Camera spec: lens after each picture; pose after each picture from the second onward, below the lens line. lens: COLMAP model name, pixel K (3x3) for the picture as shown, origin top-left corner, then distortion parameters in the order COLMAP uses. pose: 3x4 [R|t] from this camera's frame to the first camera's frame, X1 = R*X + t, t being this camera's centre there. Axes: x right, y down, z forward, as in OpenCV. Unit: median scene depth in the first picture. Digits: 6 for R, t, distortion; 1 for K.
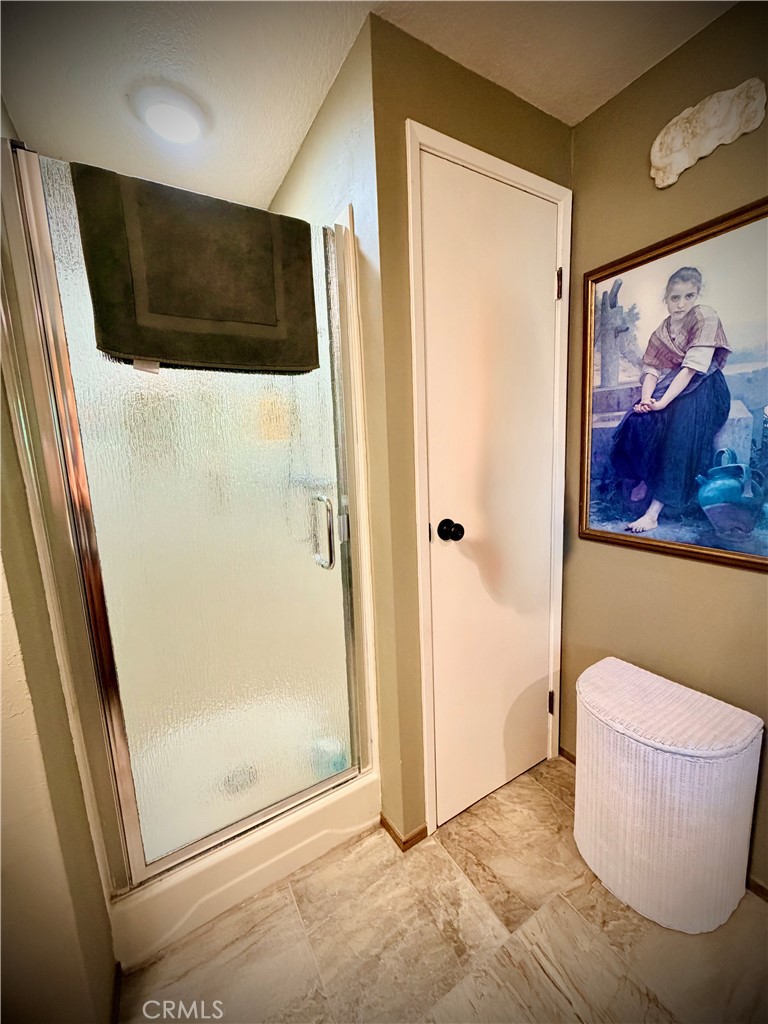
lens RADIAL K [[407.9, 0, 384.0], [0, 407.9, 512.0], [0, 0, 1]] dist [0.000005, -0.000266]
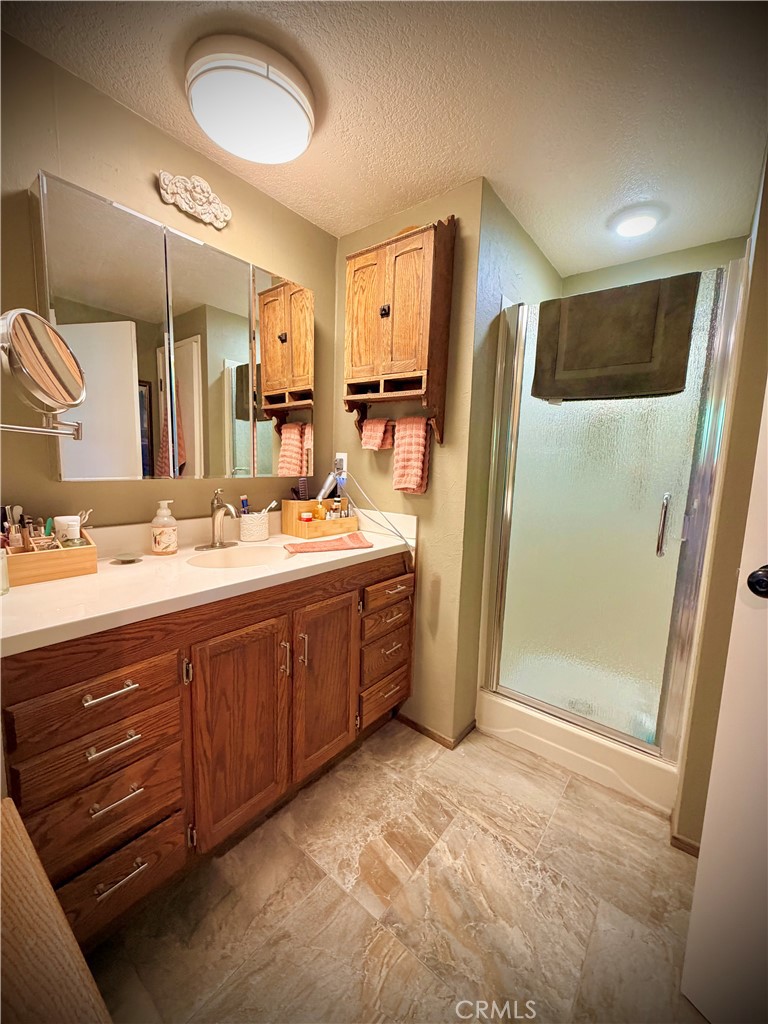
lens RADIAL K [[407.9, 0, 384.0], [0, 407.9, 512.0], [0, 0, 1]] dist [0.000005, -0.000266]
pose [[0.360186, 0.174410, -0.916432, 0.743472], [-0.199710, 0.974009, 0.106876, 0.054423], [0.911253, 0.144525, 0.385655, -0.240495]]
